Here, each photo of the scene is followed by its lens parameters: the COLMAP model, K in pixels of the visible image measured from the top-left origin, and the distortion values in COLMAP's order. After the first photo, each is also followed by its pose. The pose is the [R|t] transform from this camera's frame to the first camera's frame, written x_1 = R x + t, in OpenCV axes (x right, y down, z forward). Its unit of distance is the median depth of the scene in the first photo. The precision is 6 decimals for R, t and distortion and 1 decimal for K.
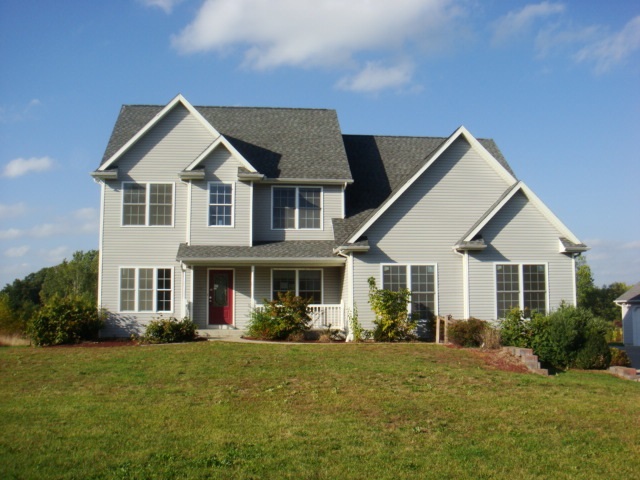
lens RADIAL K [[740.1, 0, 320.9], [0, 740.1, 224.2], [0, 0, 1]] dist [-0.168977, 0.025984]
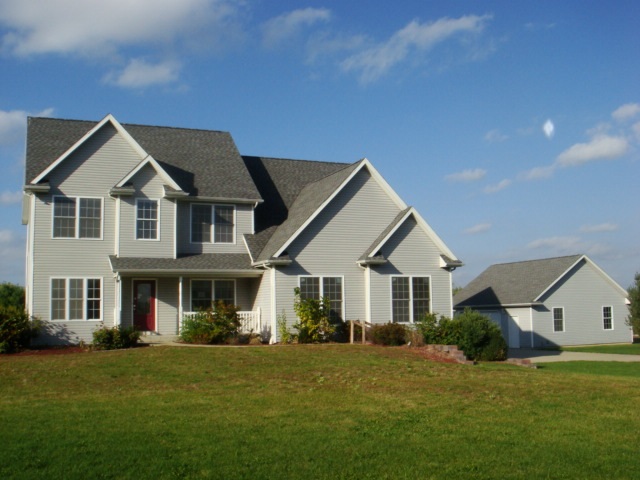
lens RADIAL K [[749.6, 0, 320.0], [0, 749.6, 240.0], [0, 0, 1]] dist [-0.150577, 0.067528]
pose [[0.952185, 0.017386, 0.305026, -0.229171], [-0.022389, 0.999666, 0.012910, -0.016691], [-0.304699, -0.019122, 0.952257, -0.111781]]
